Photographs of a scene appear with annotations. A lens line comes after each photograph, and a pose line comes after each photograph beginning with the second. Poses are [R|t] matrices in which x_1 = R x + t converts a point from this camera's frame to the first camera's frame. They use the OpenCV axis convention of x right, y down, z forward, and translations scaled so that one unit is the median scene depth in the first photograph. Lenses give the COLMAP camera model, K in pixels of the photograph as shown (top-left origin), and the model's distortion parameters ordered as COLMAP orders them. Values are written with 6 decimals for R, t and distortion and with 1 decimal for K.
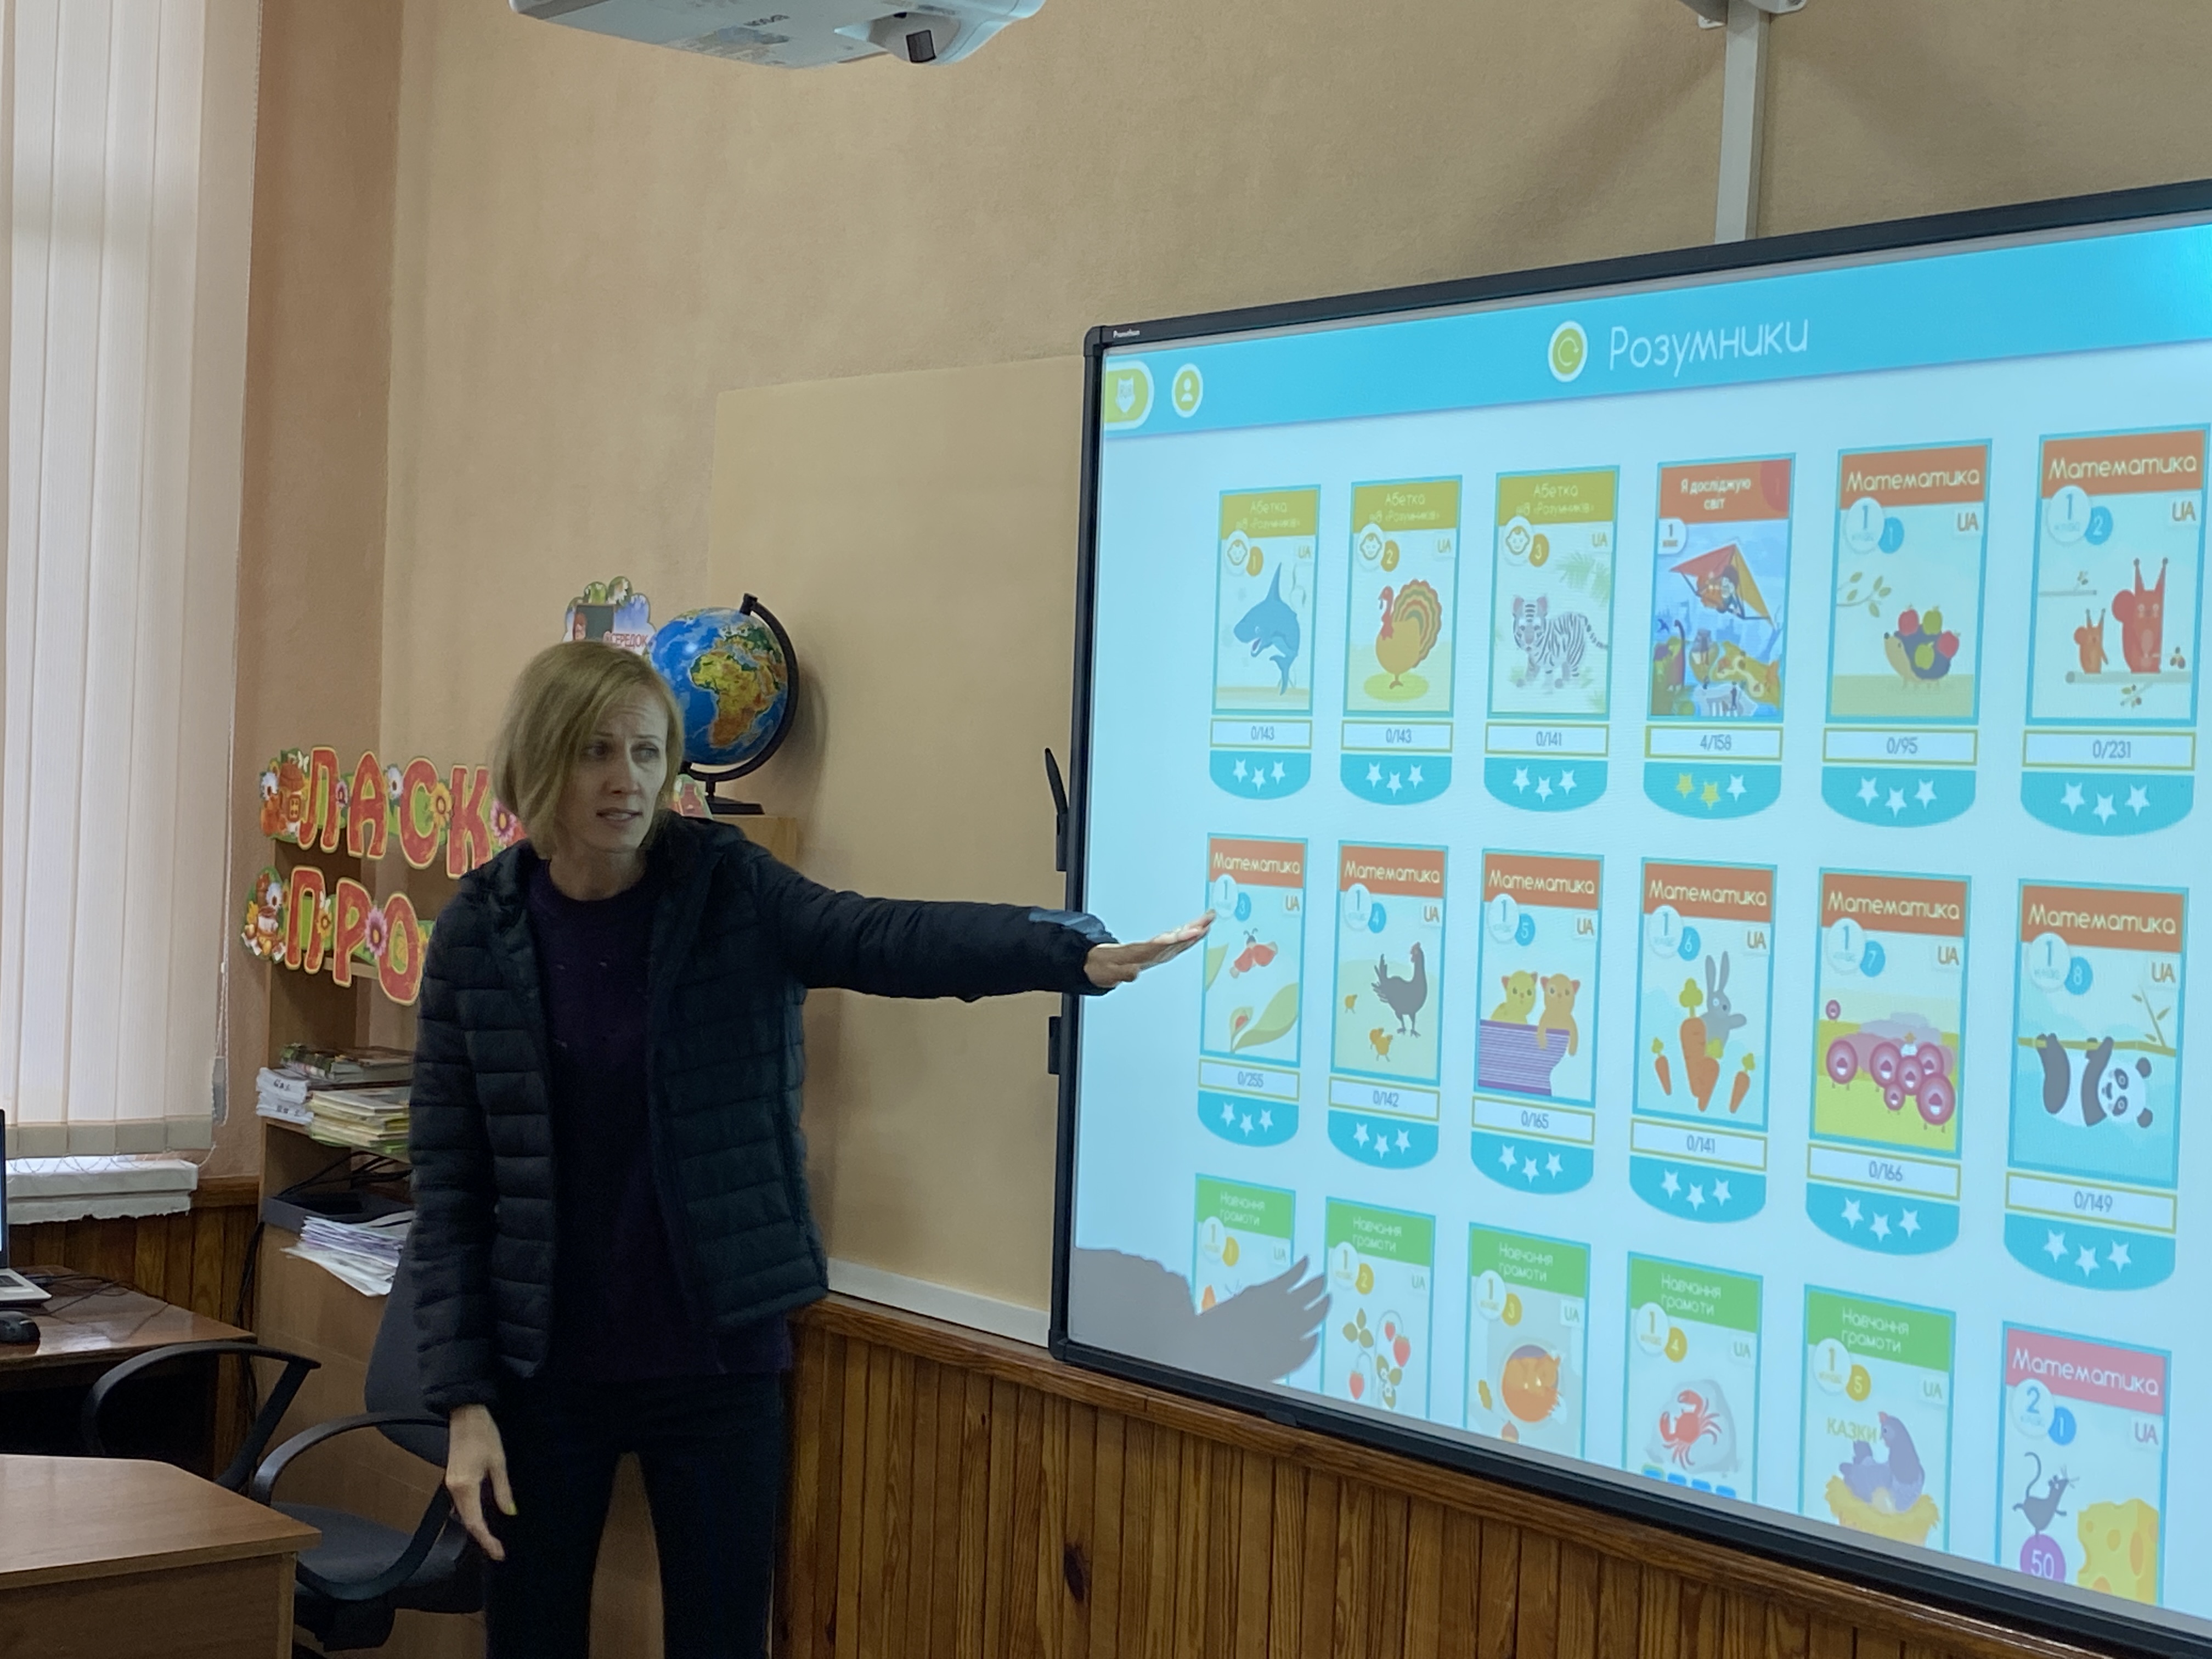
lens RADIAL K [[3307.5, 0, 1050.8], [0, 3307.5, 764.8], [0, 0, 1]] dist [-0.022865, 0.000000]
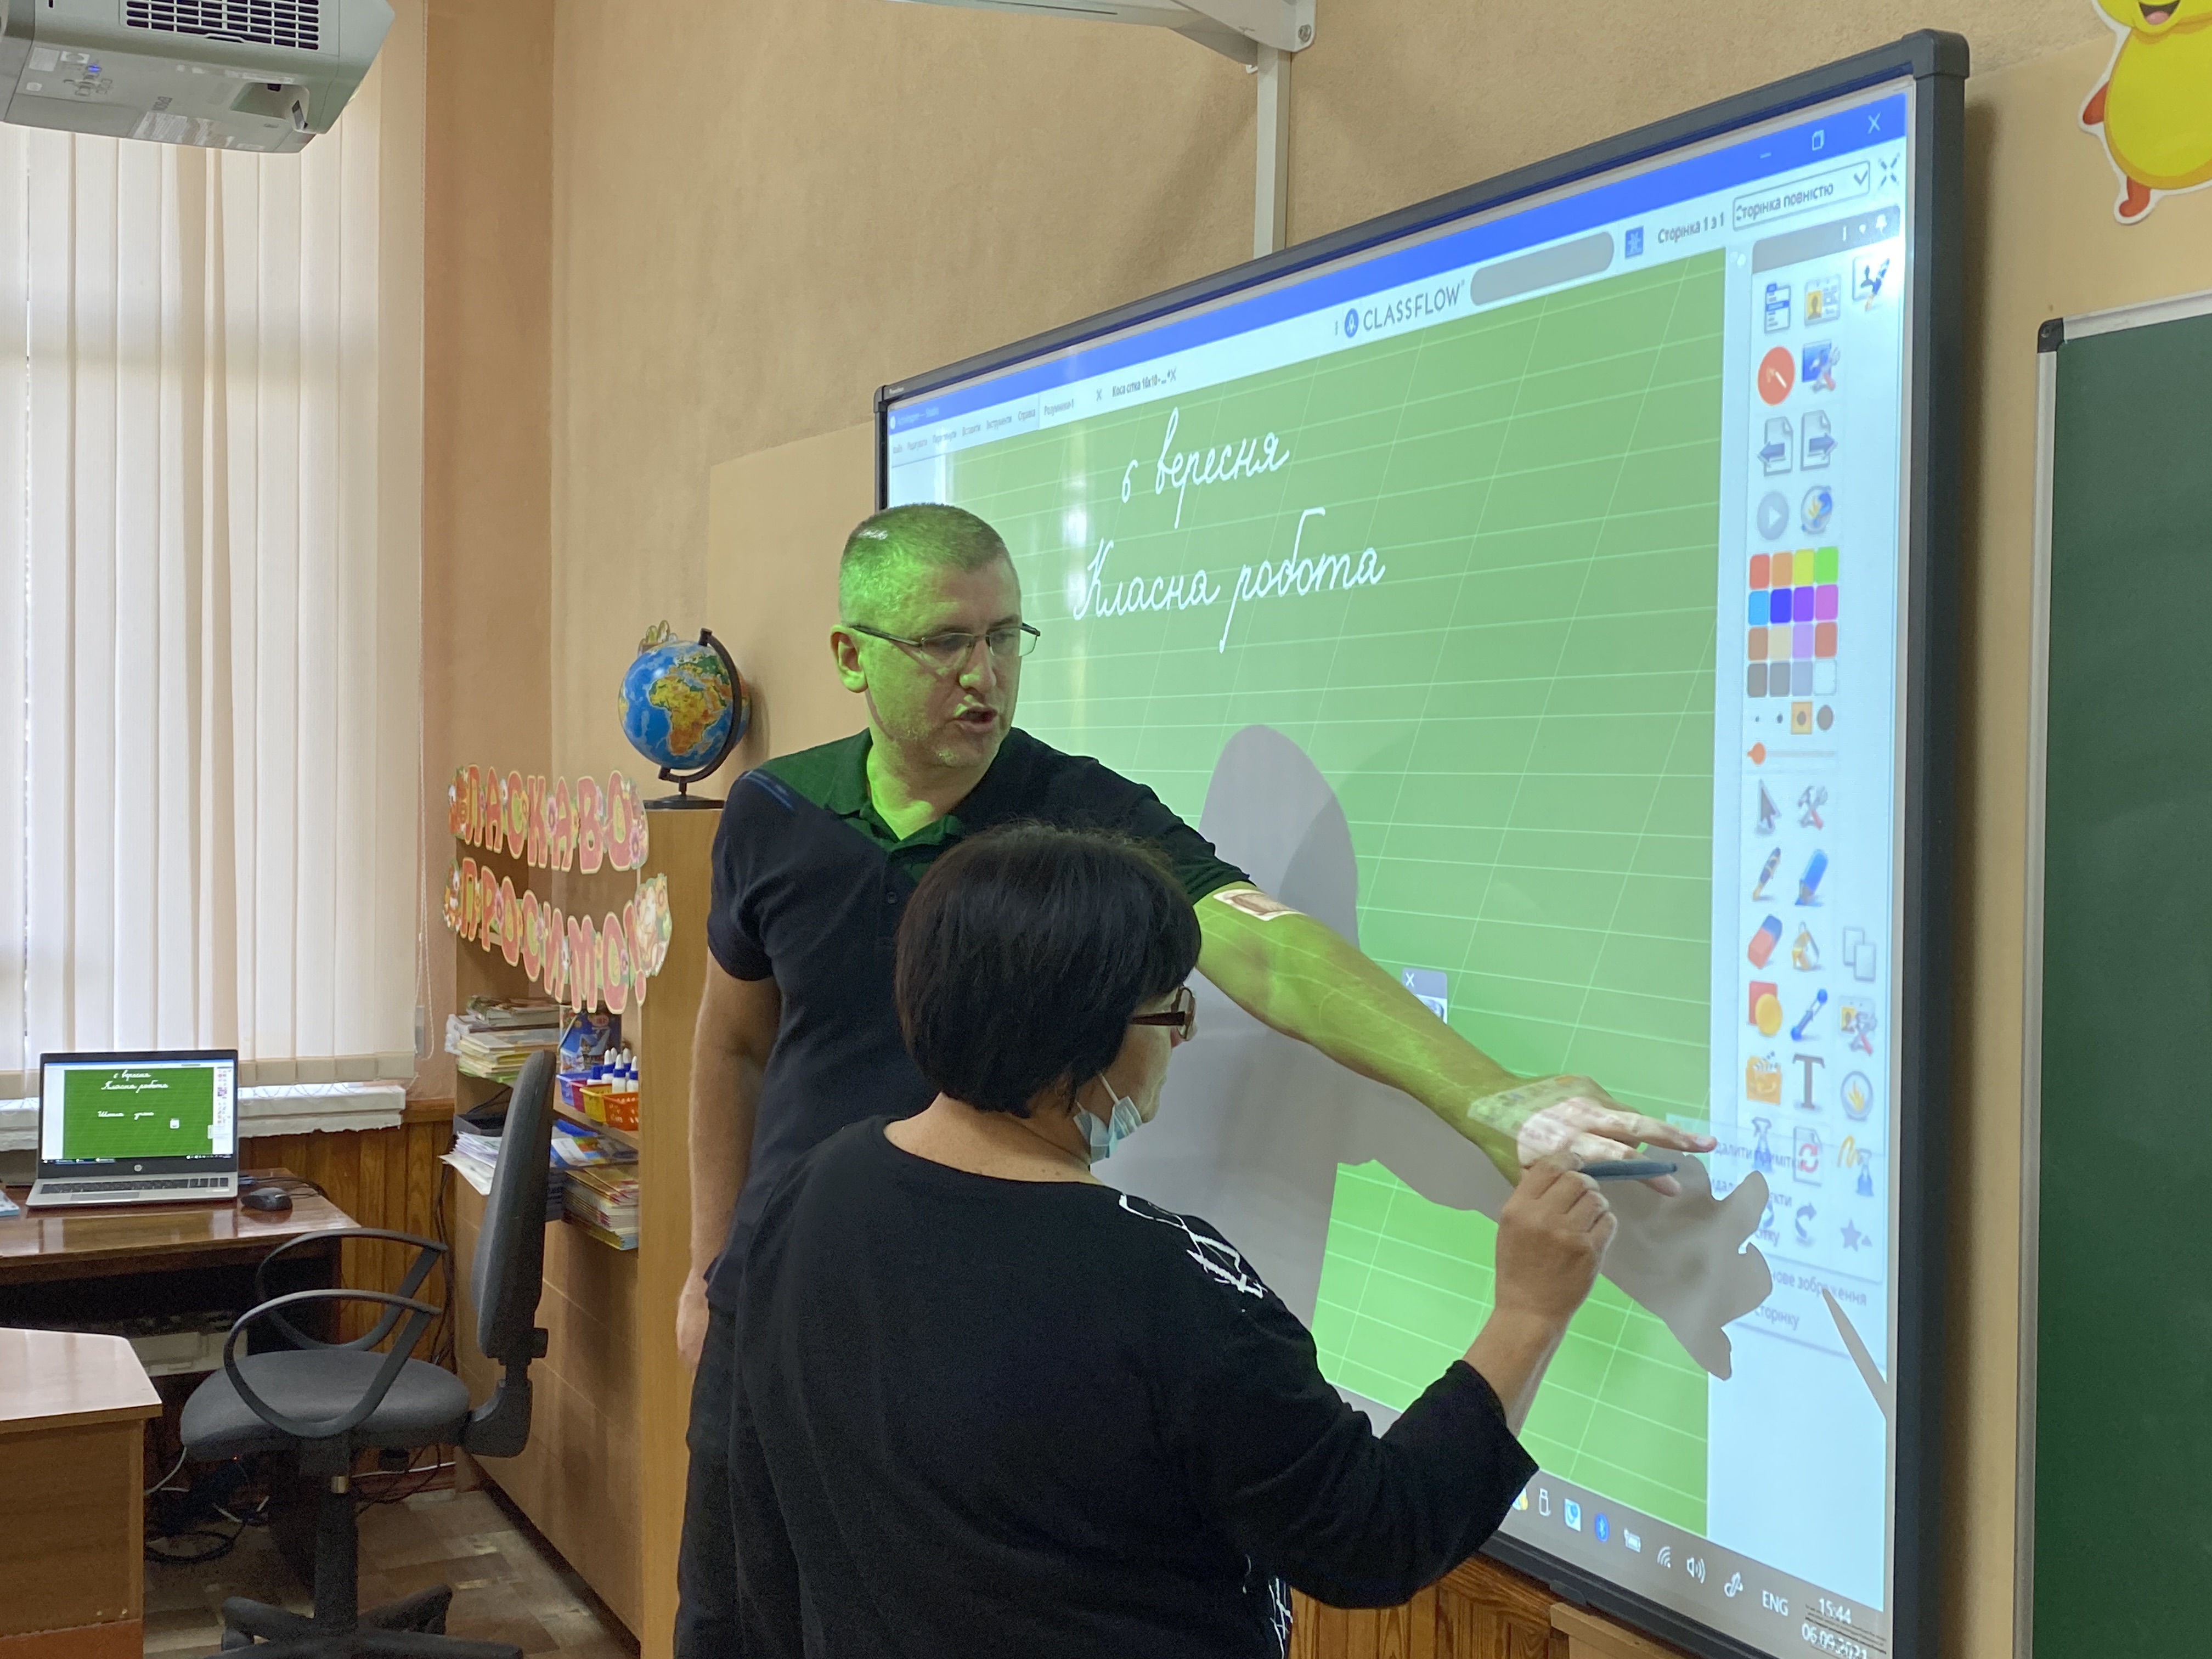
lens RADIAL K [[2422.4, 0, 1086.2], [0, 2422.4, 840.3], [0, 0, 1]] dist [-0.058408, 0.000000]
pose [[0.984878, -0.022136, -0.171828, 0.202883], [0.027071, 0.999284, 0.026431, 0.006895], [0.171120, -0.030683, 0.984772, 0.142450]]
